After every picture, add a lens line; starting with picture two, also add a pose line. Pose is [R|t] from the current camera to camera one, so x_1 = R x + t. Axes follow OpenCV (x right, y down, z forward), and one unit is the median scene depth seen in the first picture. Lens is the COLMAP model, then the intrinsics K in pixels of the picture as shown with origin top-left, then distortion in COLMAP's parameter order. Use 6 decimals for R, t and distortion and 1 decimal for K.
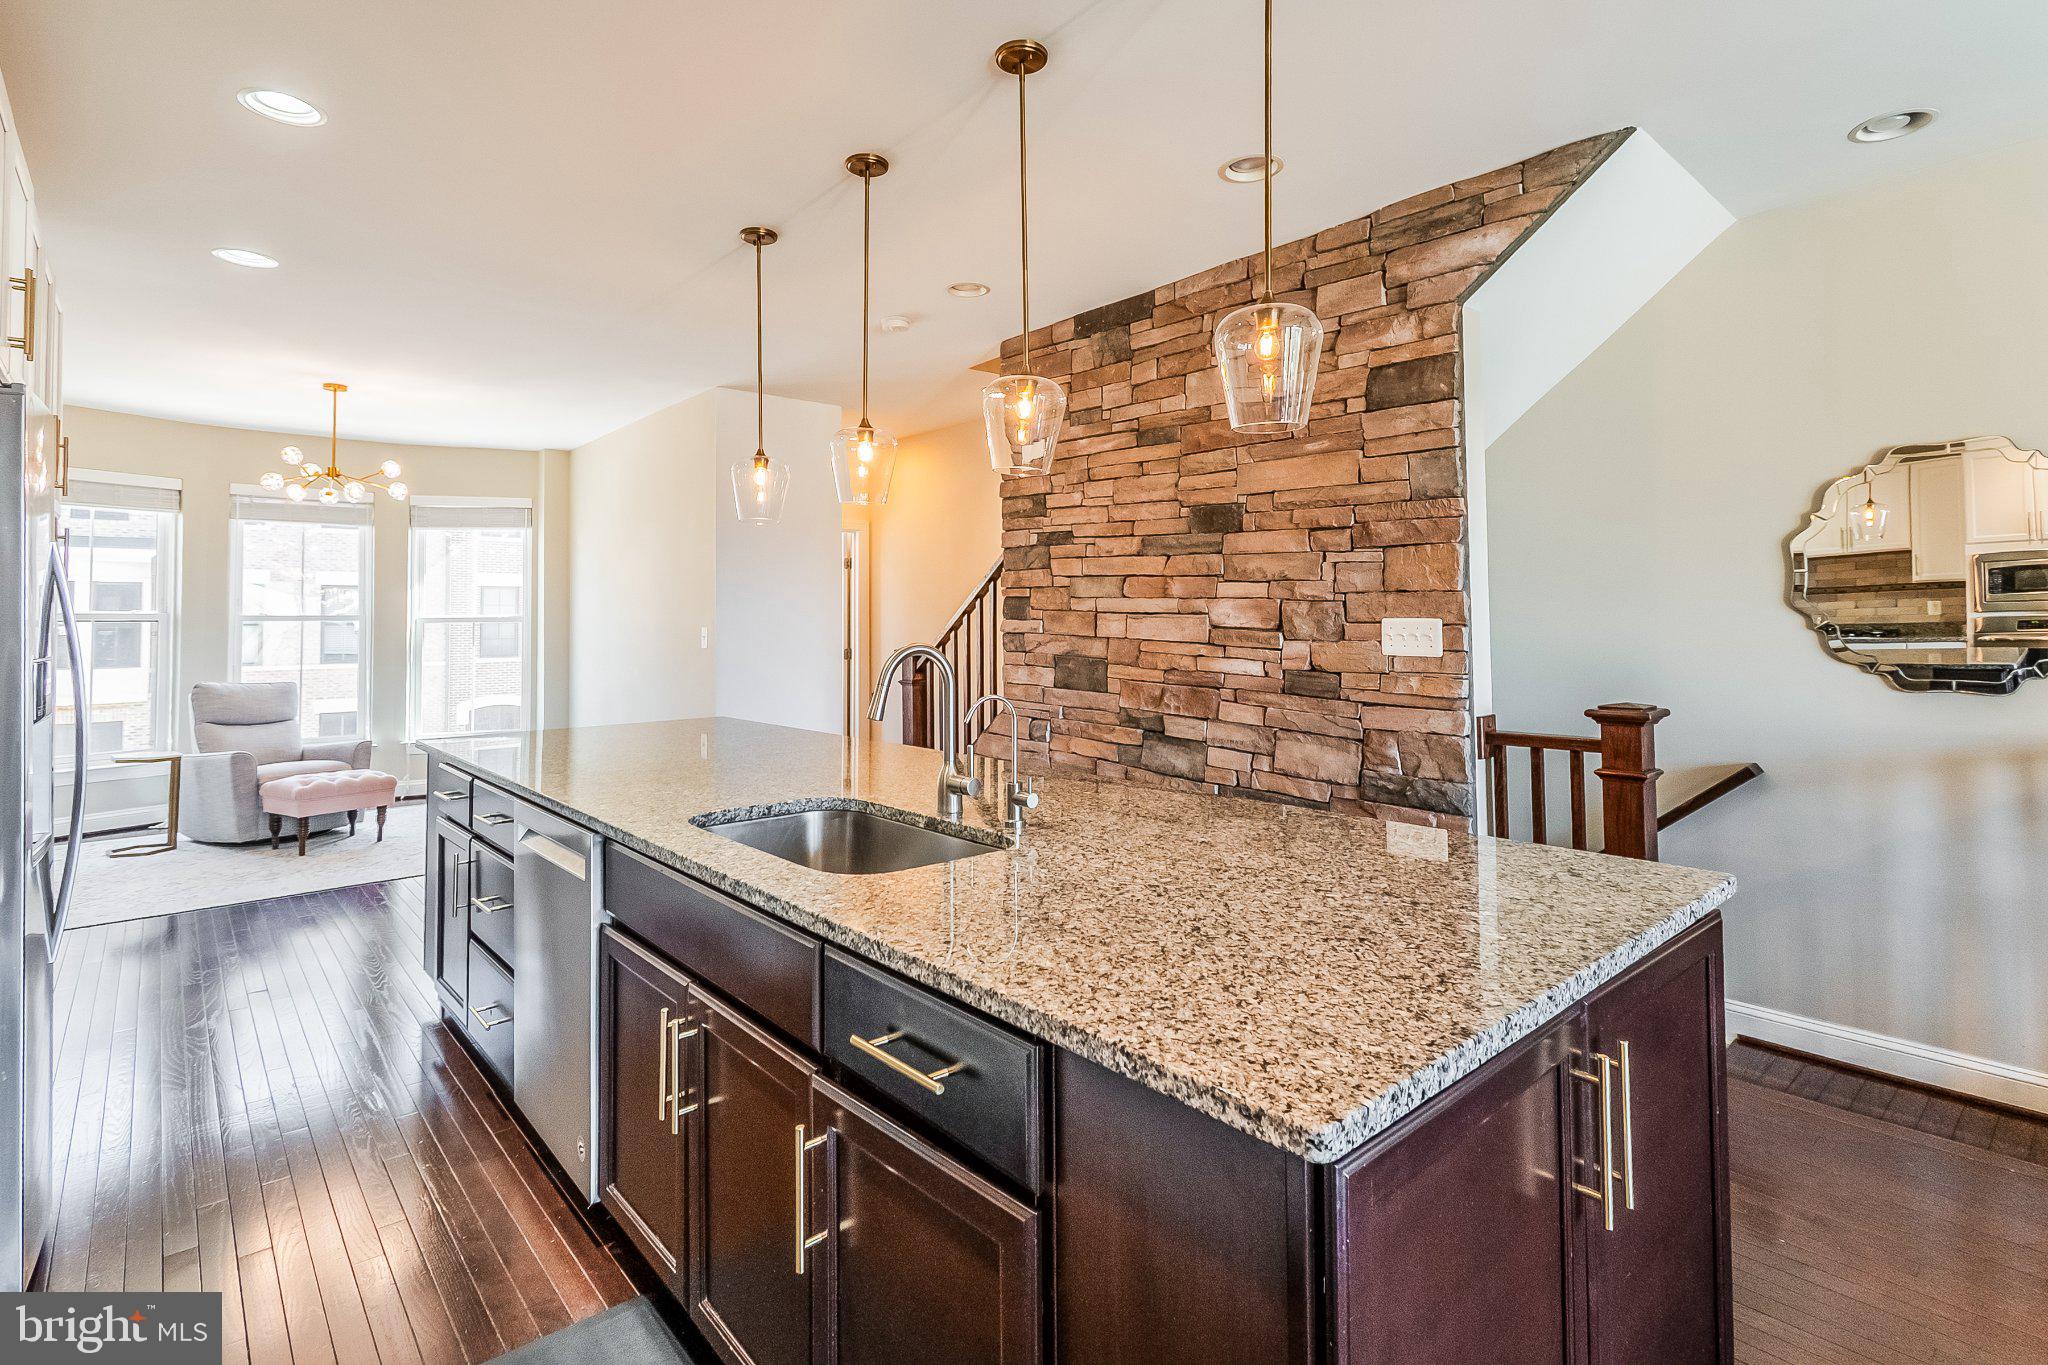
lens RADIAL K [[986.1, 0, 1019.7], [0, 986.1, 602.1], [0, 0, 1]] dist [0.004824, 0.001186]
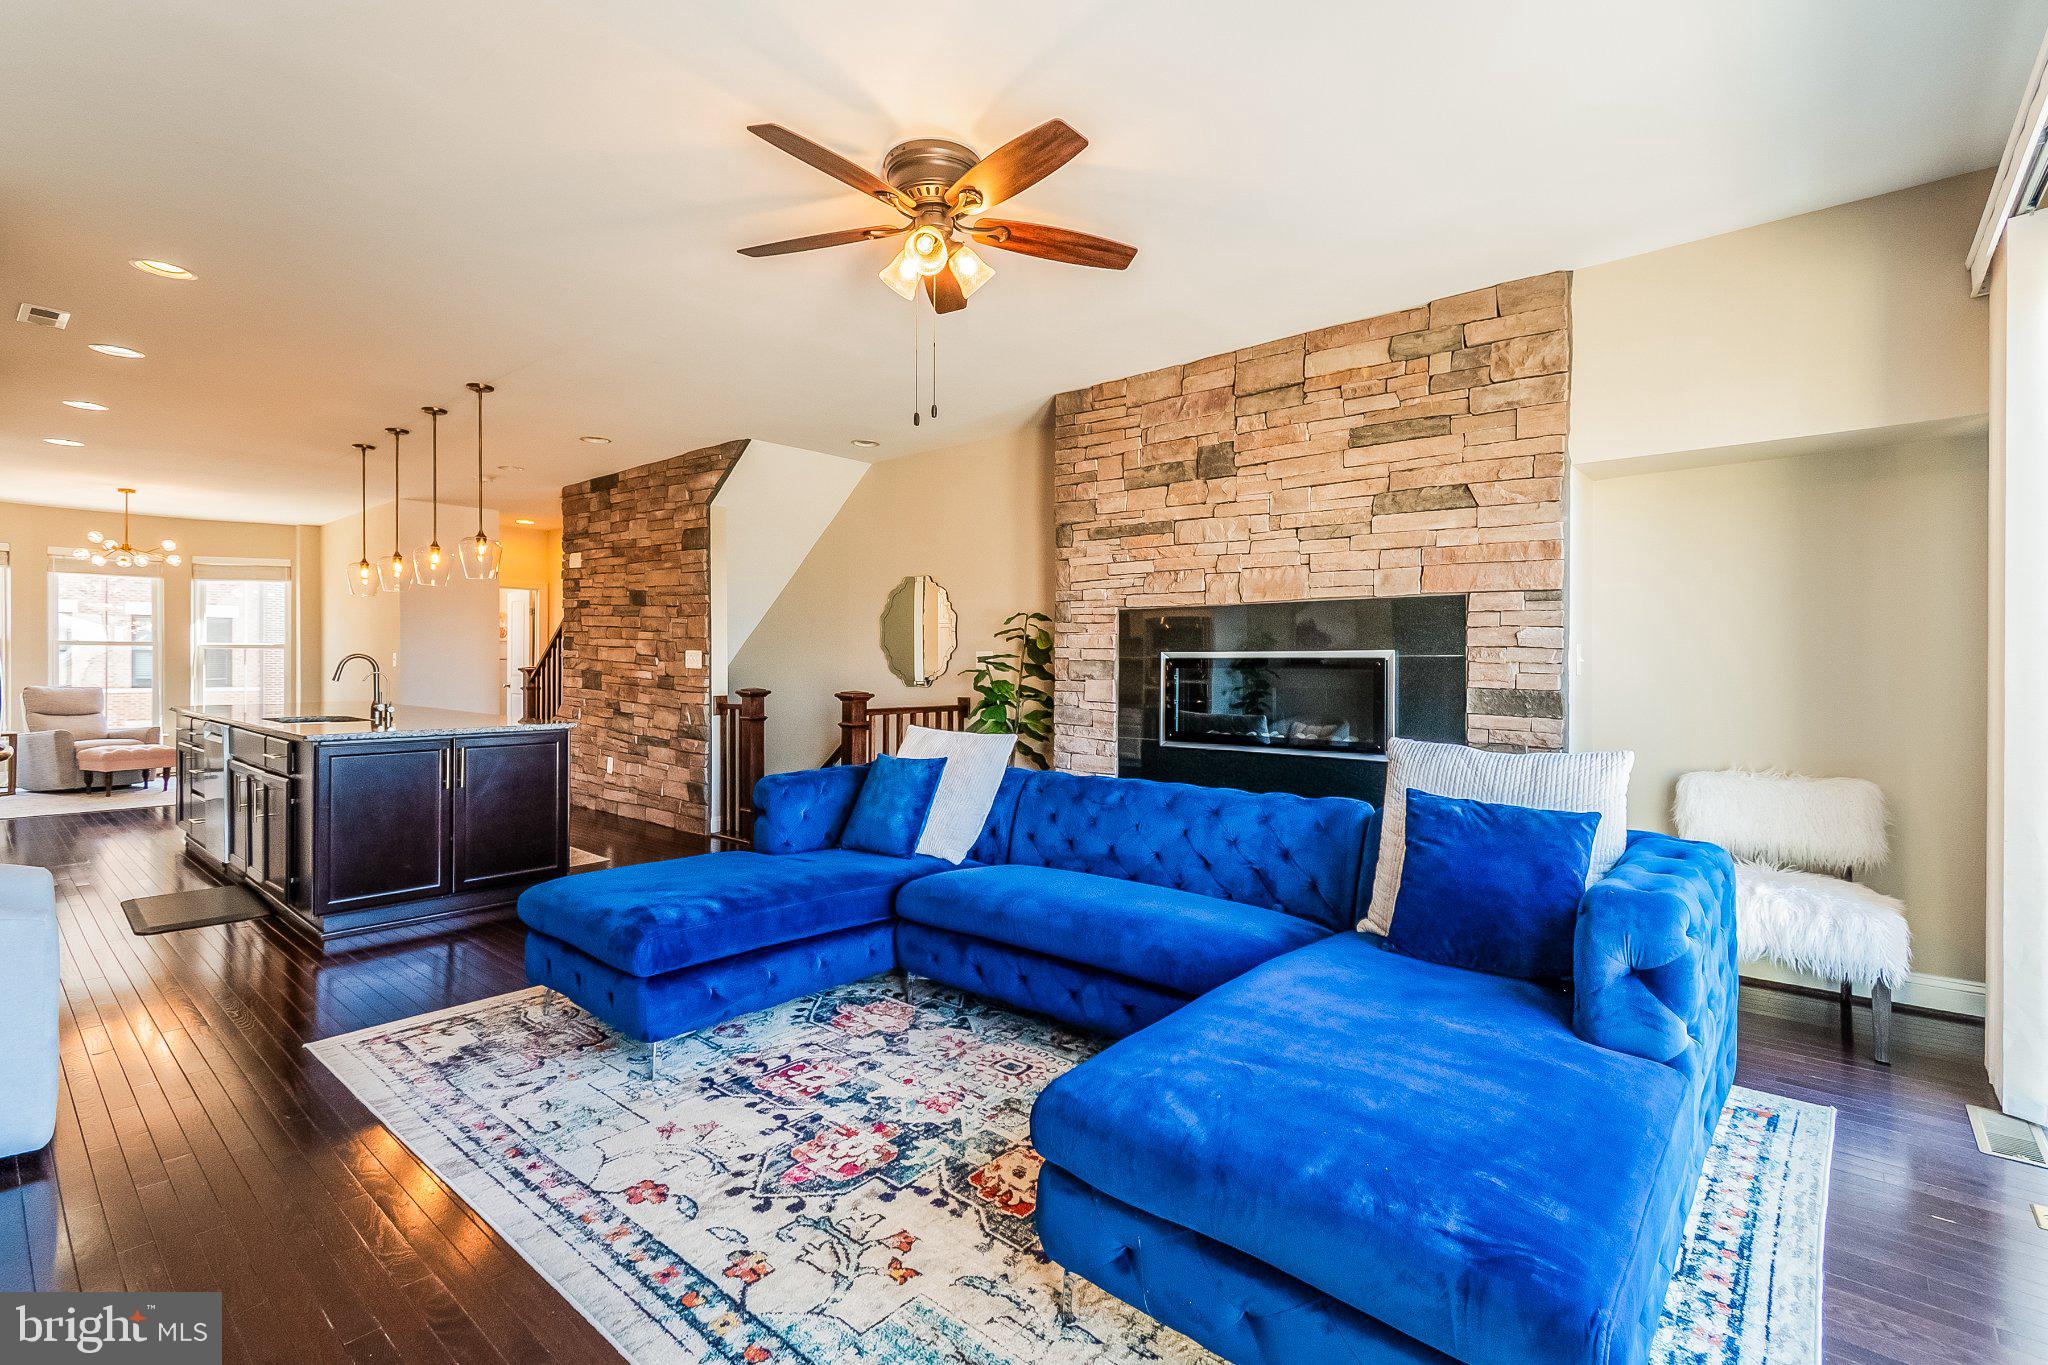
lens RADIAL K [[926.3, 0, 1025.4], [0, 926.3, 679.8], [0, 0, 1]] dist [-0.002400, -0.001924]
pose [[0.988355, 0.011158, 0.151755, 0.568659], [-0.017278, 0.999087, 0.039072, -0.007833], [-0.151181, -0.041239, 0.987646, -0.765151]]
